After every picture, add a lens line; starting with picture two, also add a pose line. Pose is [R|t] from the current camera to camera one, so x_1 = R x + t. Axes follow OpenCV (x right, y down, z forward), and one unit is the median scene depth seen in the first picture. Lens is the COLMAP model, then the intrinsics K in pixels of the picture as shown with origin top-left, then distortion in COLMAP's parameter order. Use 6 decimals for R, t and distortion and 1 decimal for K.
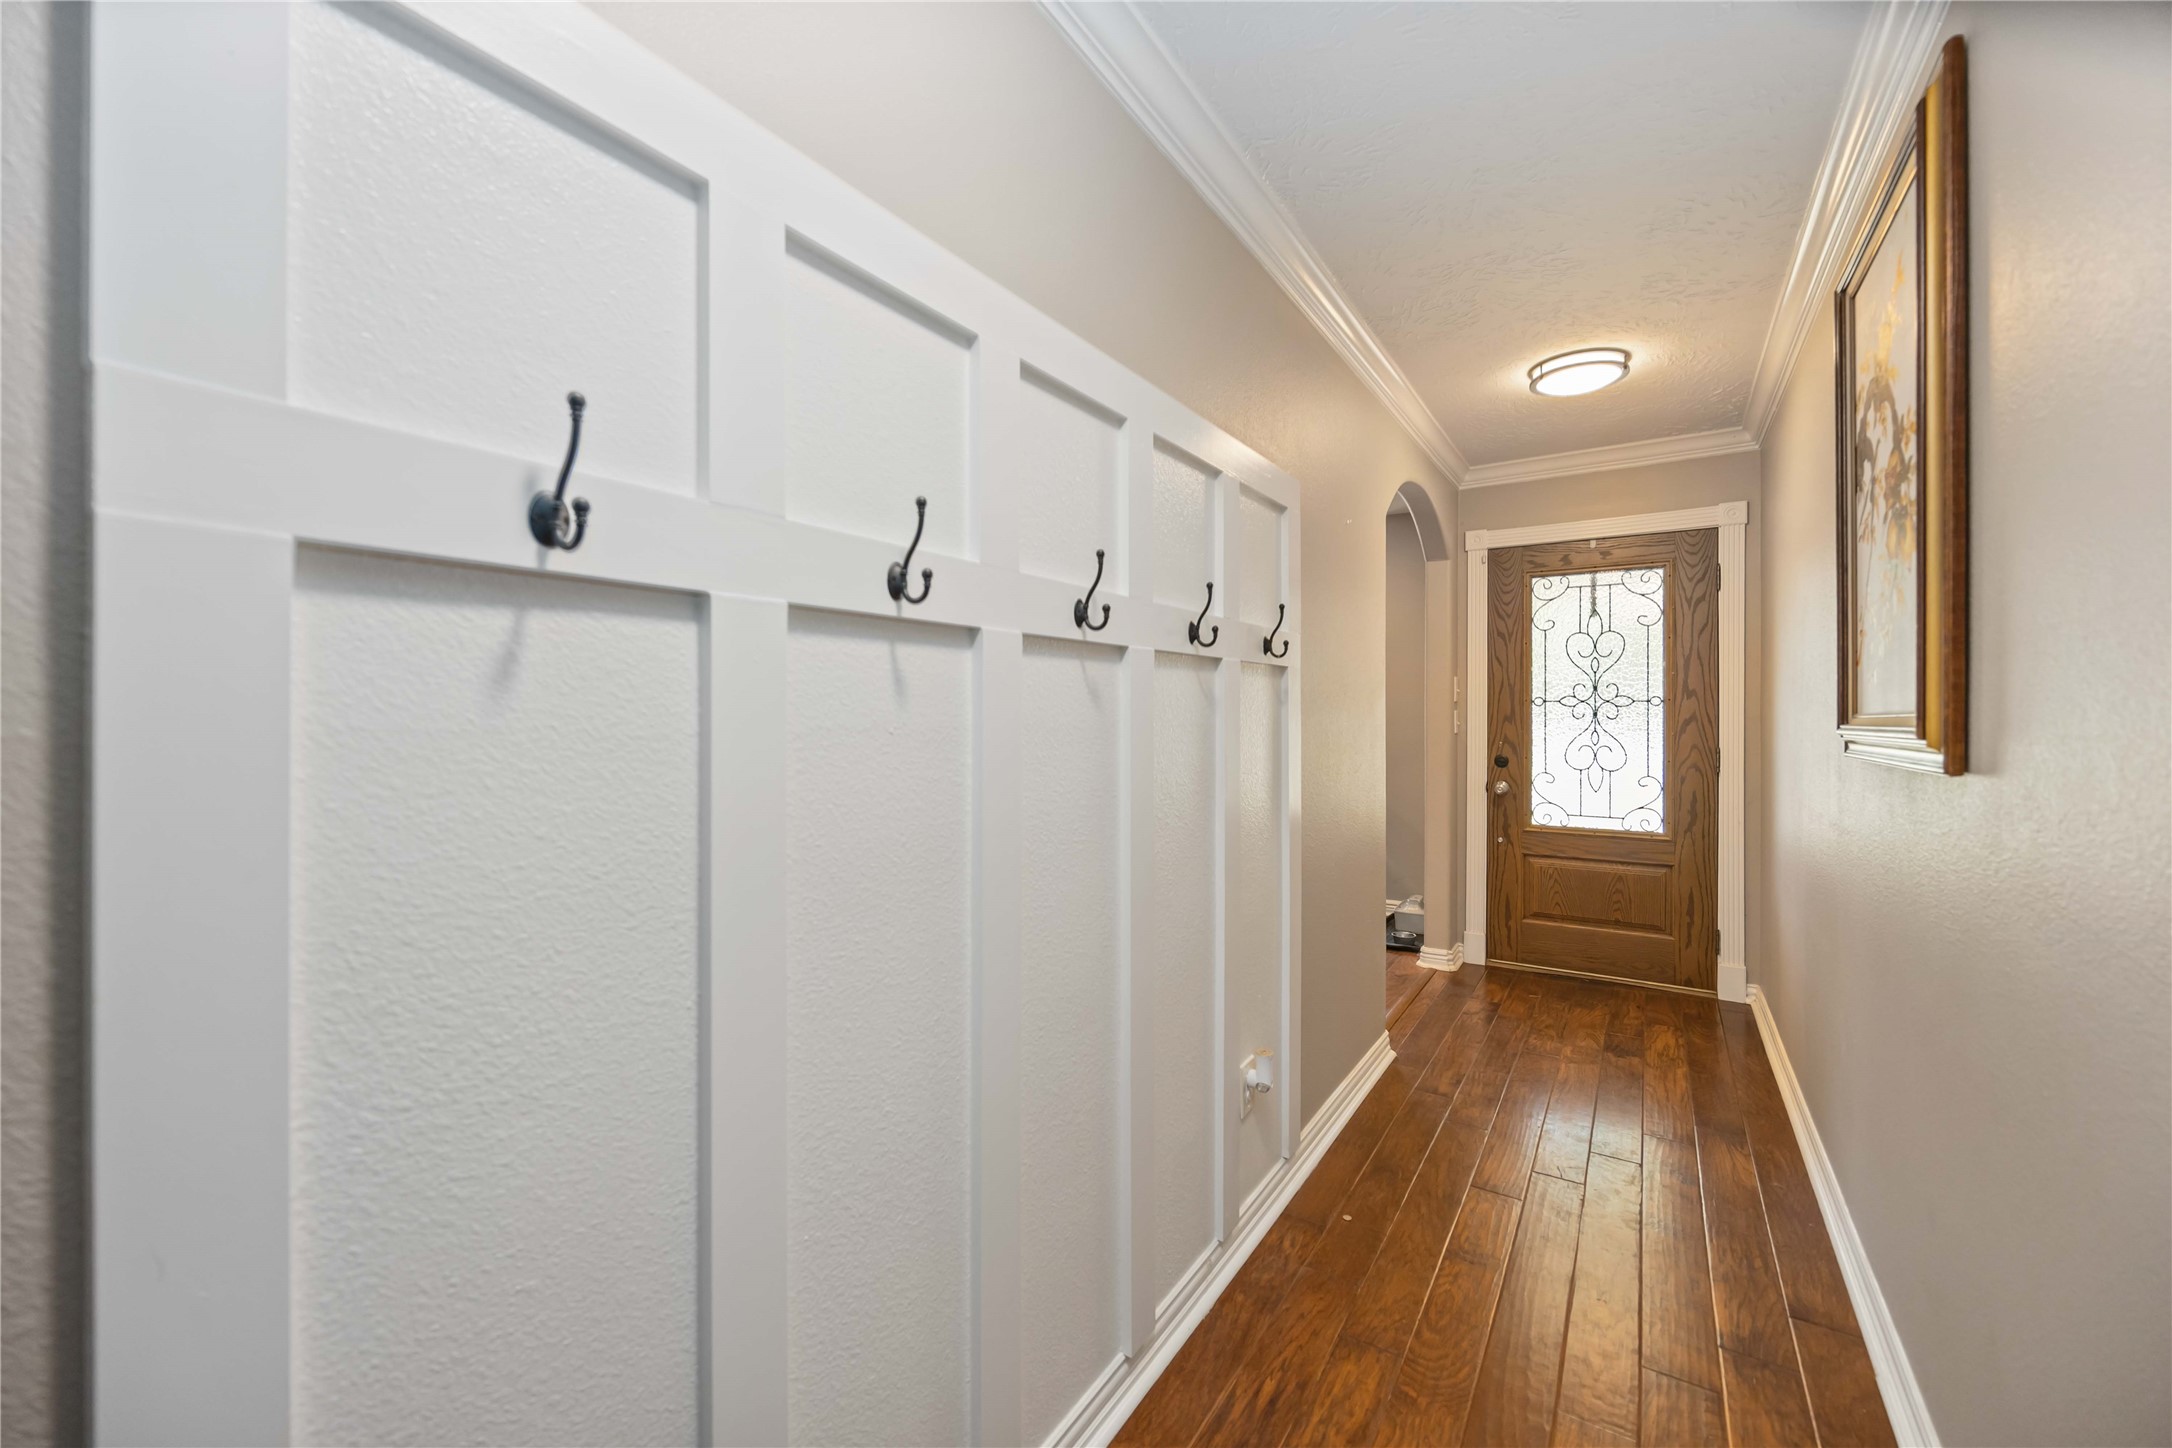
lens RADIAL K [[842.8, 0, 1090.5], [0, 842.8, 708.8], [0, 0, 1]] dist [-0.002327, -0.000381]
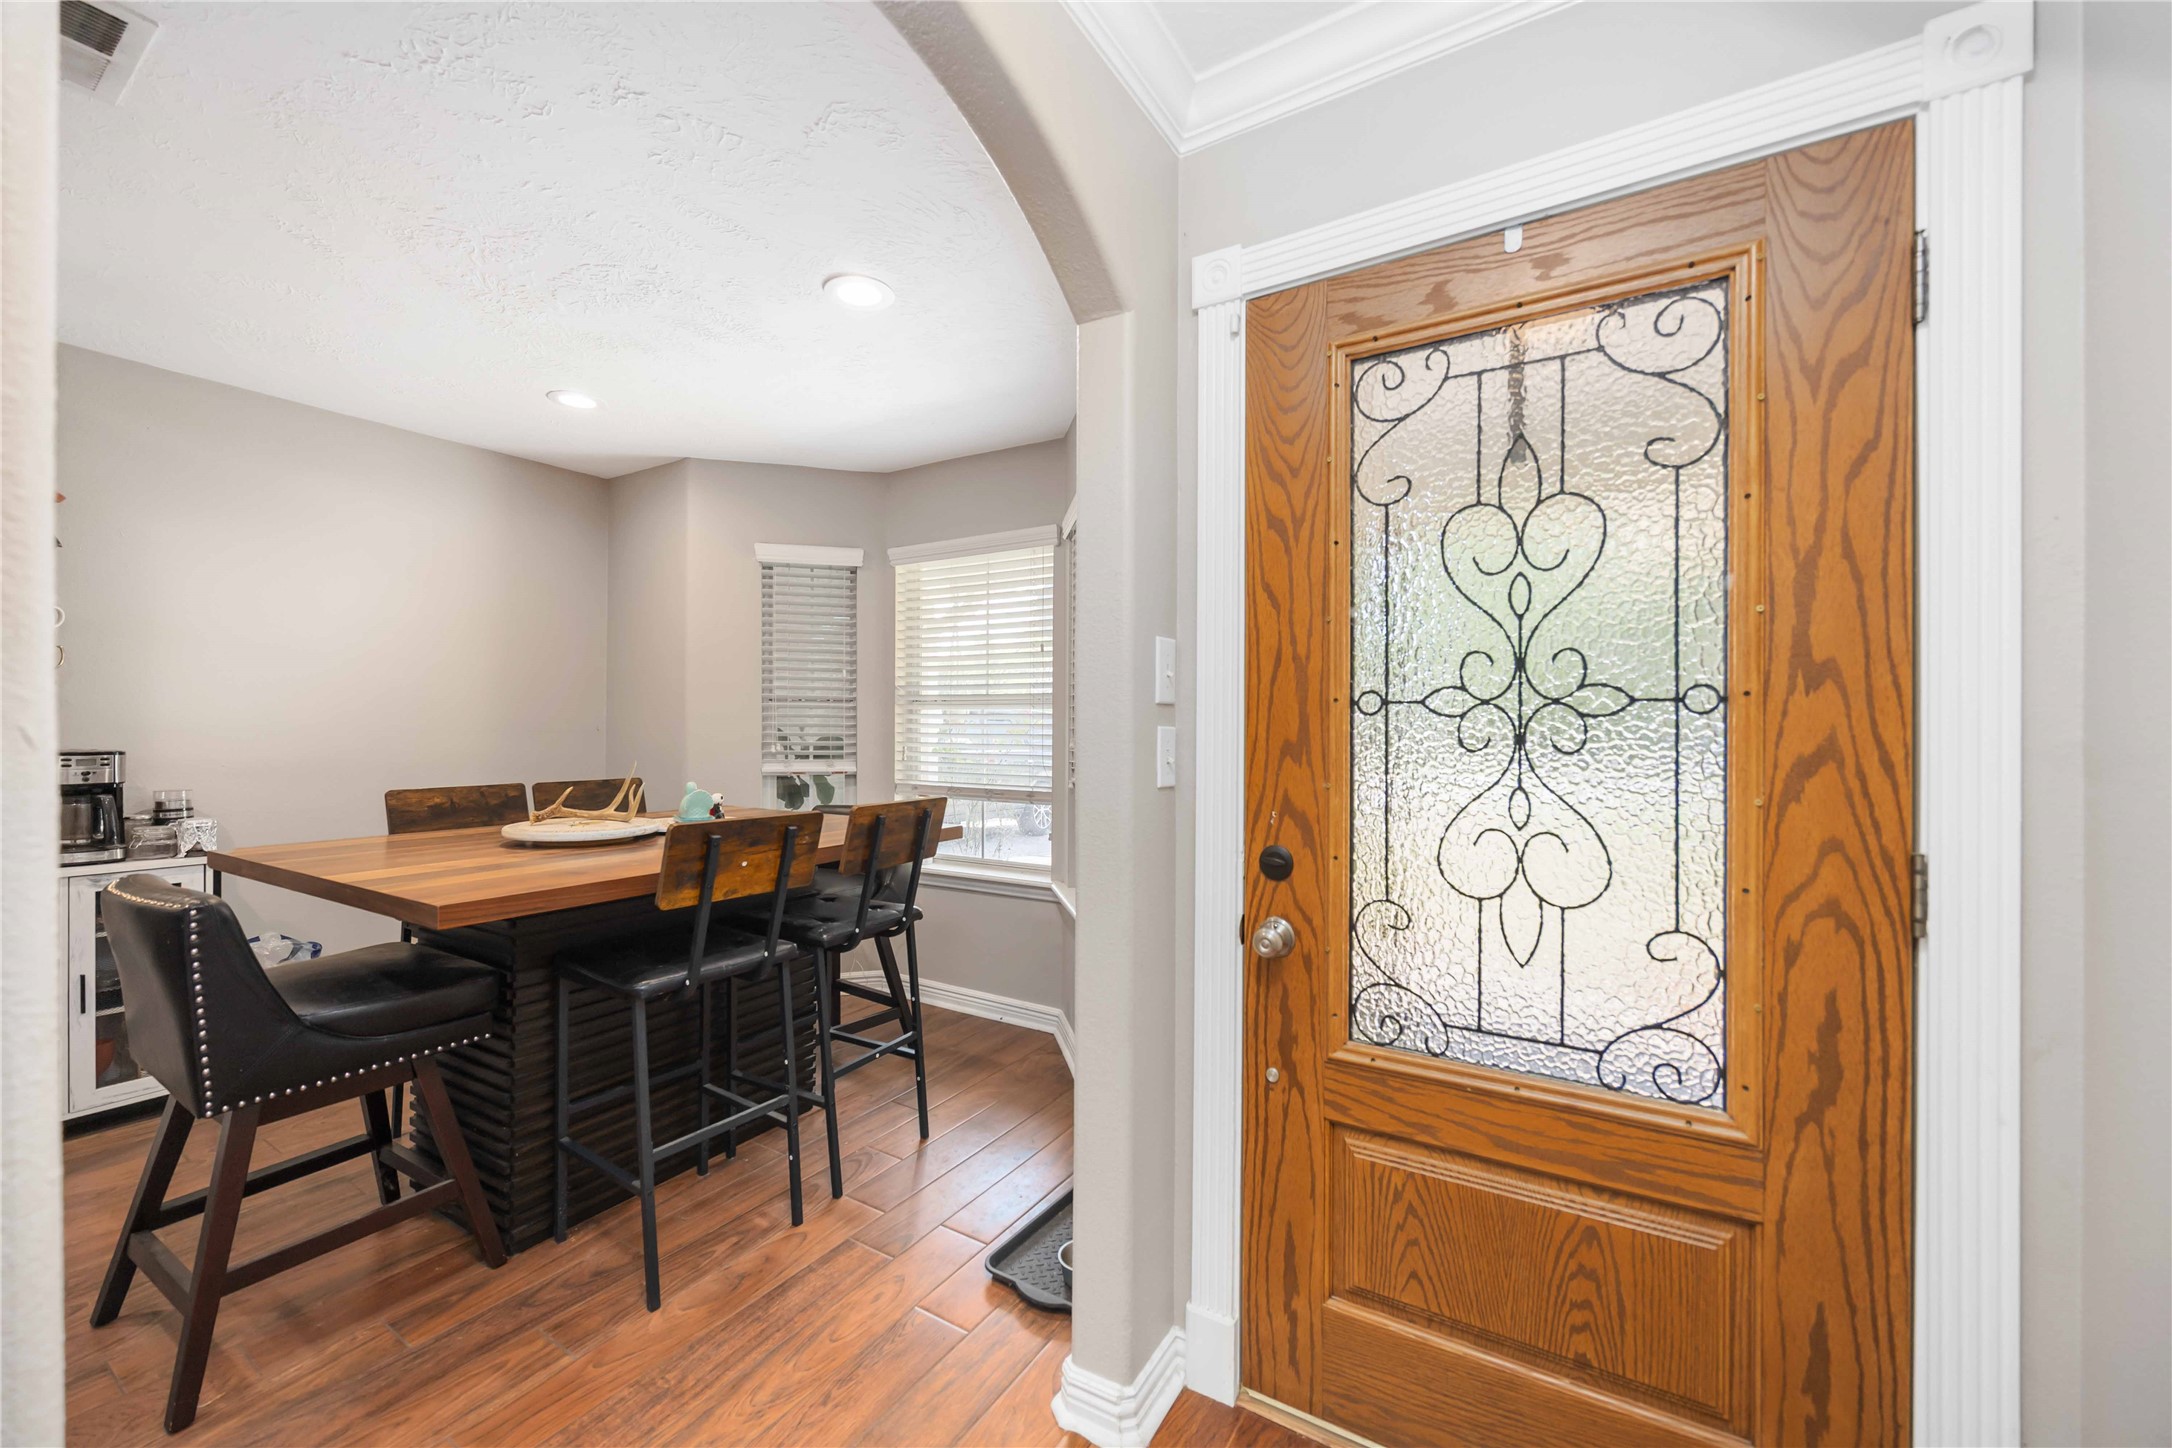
lens RADIAL K [[842.8, 0, 1085.2], [0, 842.8, 725.6], [0, 0, 1]] dist [-0.002327, -0.000381]
pose [[0.999439, 0.000958, 0.033490, 0.411522], [-0.001003, 0.999999, 0.001316, 0.000904], [-0.033489, -0.001349, 0.999438, 0.664101]]
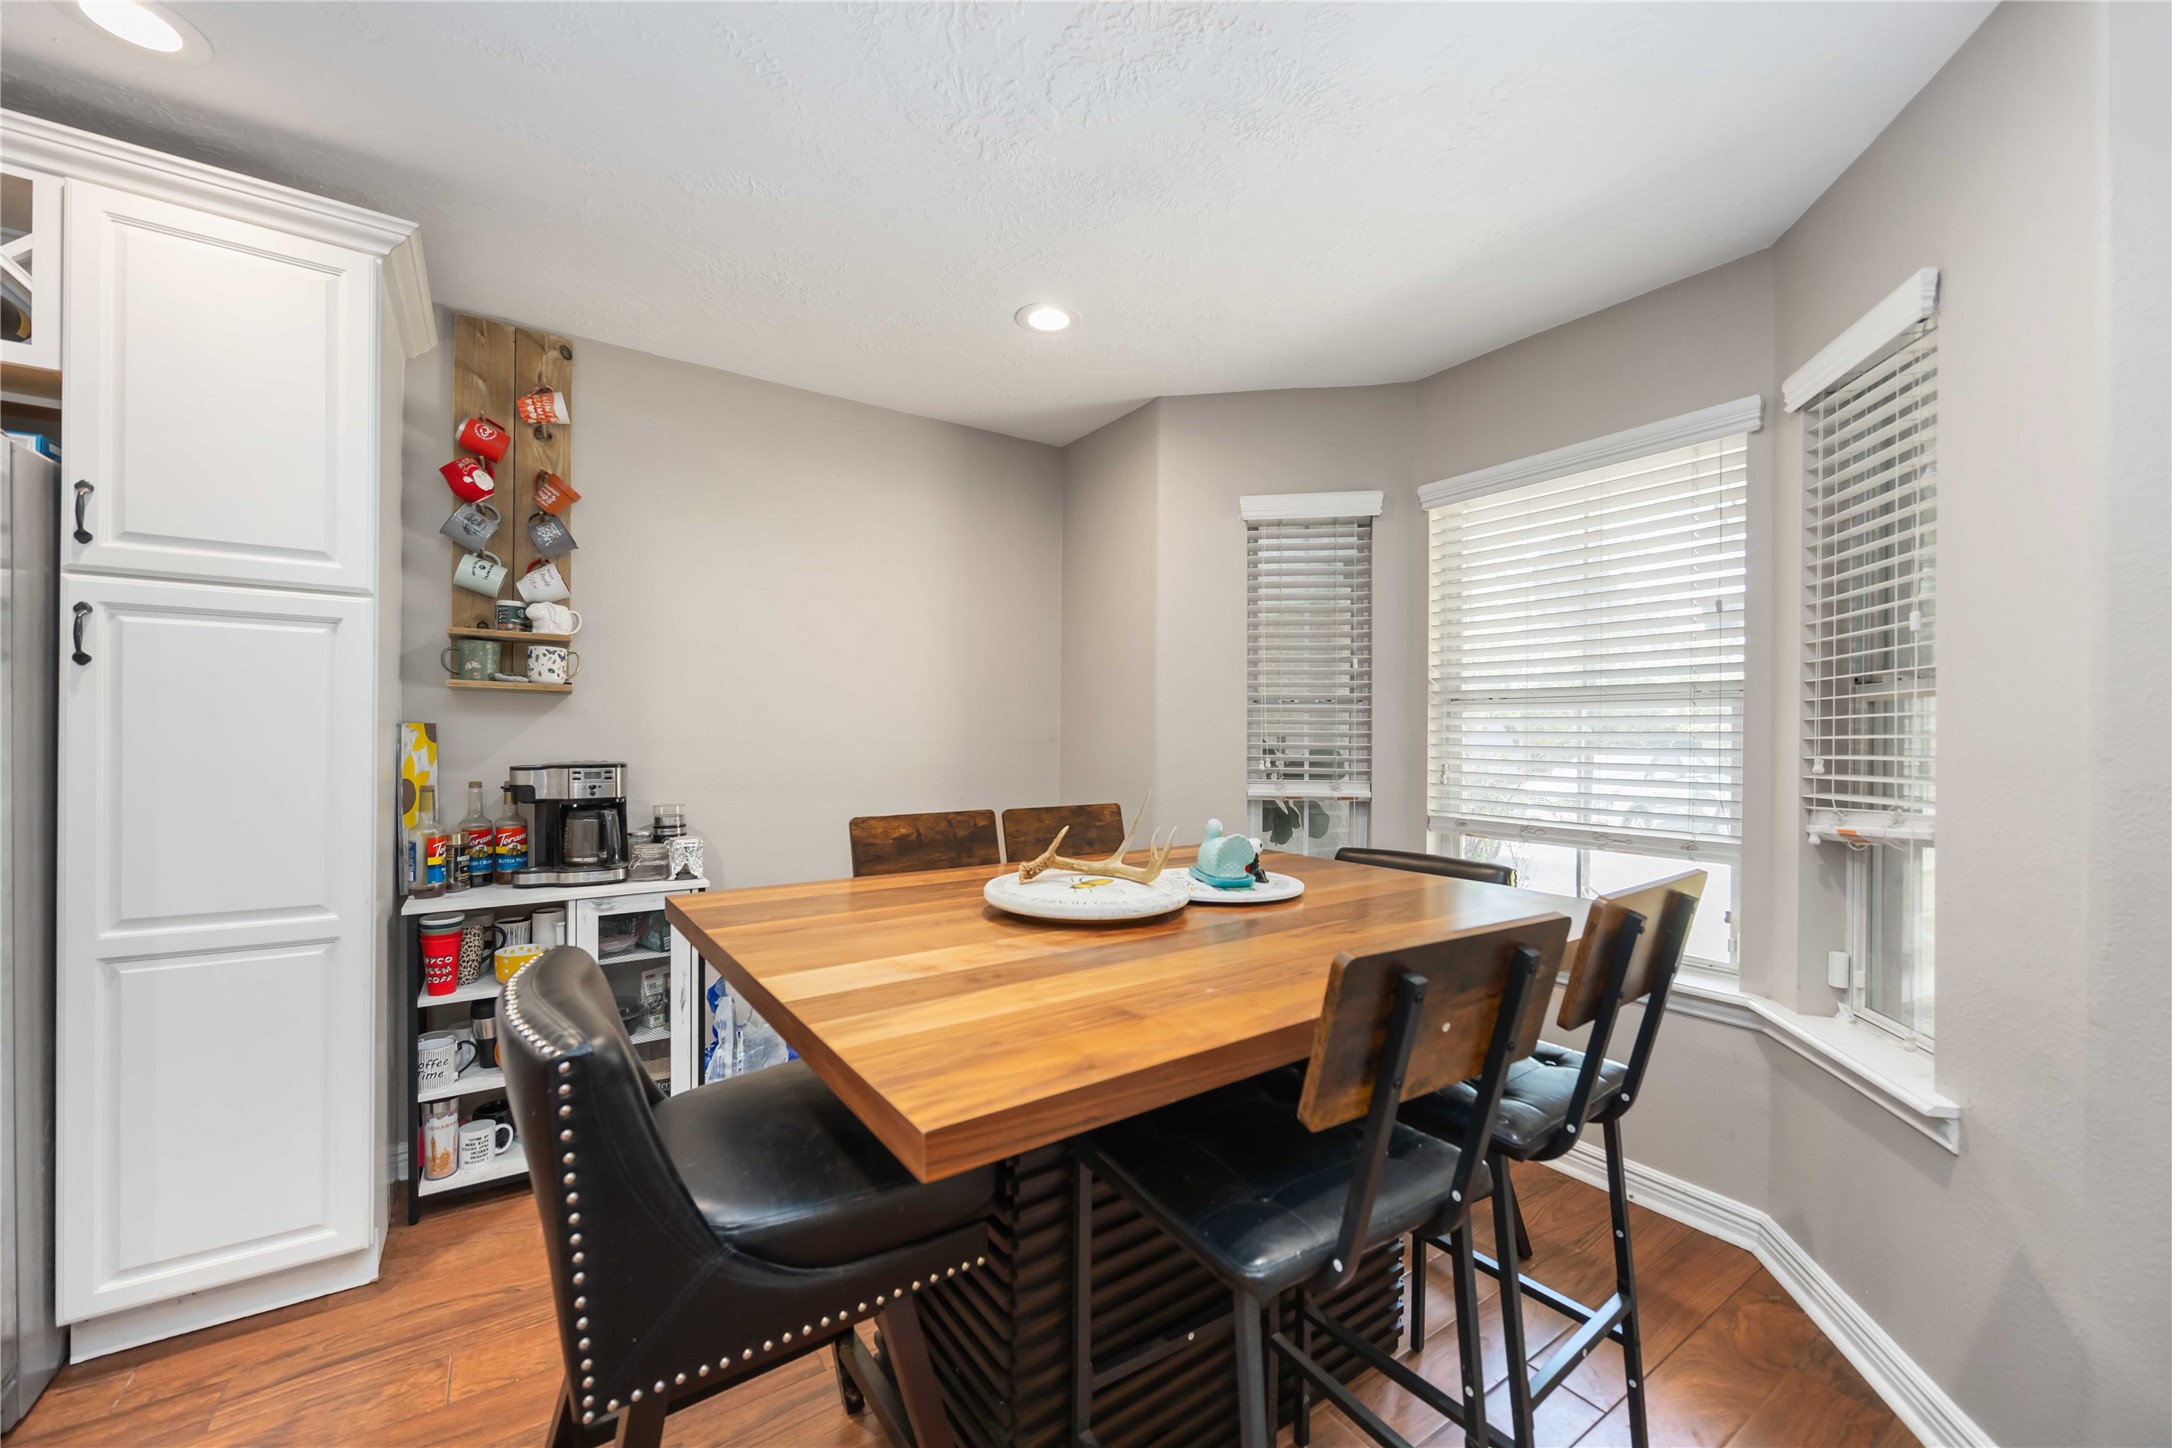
lens RADIAL K [[842.8, 0, 1099.7], [0, 842.8, 729.4], [0, 0, 1]] dist [-0.002327, -0.000381]
pose [[0.927547, -0.001804, -0.373703, 0.223980], [0.000587, 0.999994, -0.003368, 0.000356], [0.373707, 0.002905, 0.927542, 0.915080]]
